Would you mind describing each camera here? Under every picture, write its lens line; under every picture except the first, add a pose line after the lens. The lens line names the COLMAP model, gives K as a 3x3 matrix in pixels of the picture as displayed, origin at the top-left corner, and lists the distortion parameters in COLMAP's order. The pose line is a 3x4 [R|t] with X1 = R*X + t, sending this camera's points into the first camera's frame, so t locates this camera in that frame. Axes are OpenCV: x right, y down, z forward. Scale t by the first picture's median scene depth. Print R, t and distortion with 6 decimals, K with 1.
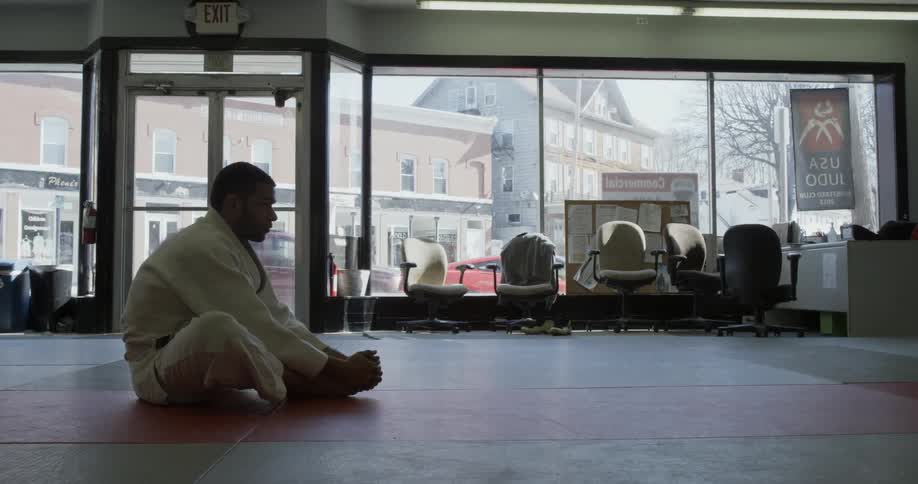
lens RADIAL K [[854.5, 0, 459.0], [0, 854.5, 242.0], [0, 0, 1]] dist [-0.037063, -0.001965]
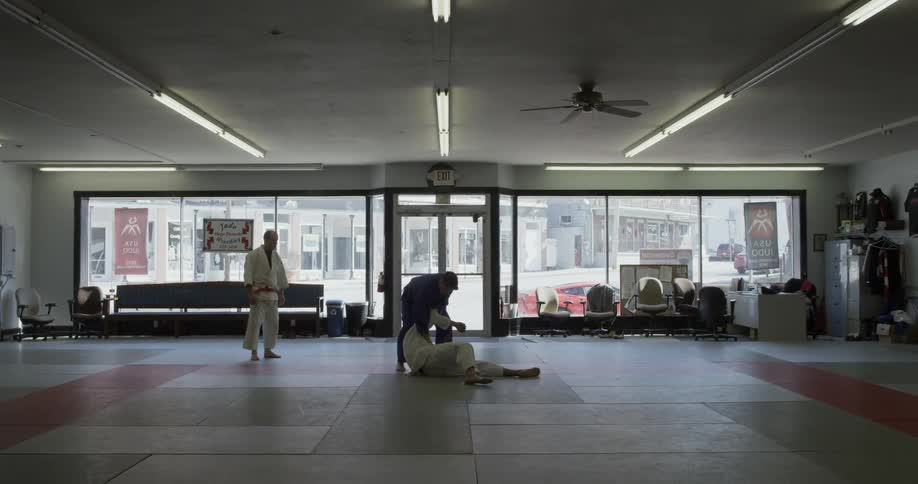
lens RADIAL K [[854.5, 0, 459.0], [0, 854.5, 242.0], [0, 0, 1]] dist [-0.037063, -0.001965]
pose [[0.998804, -0.002675, -0.048827, -0.144479], [0.003775, 0.999741, 0.022450, -0.150703], [0.048755, -0.022607, 0.998555, -0.933832]]
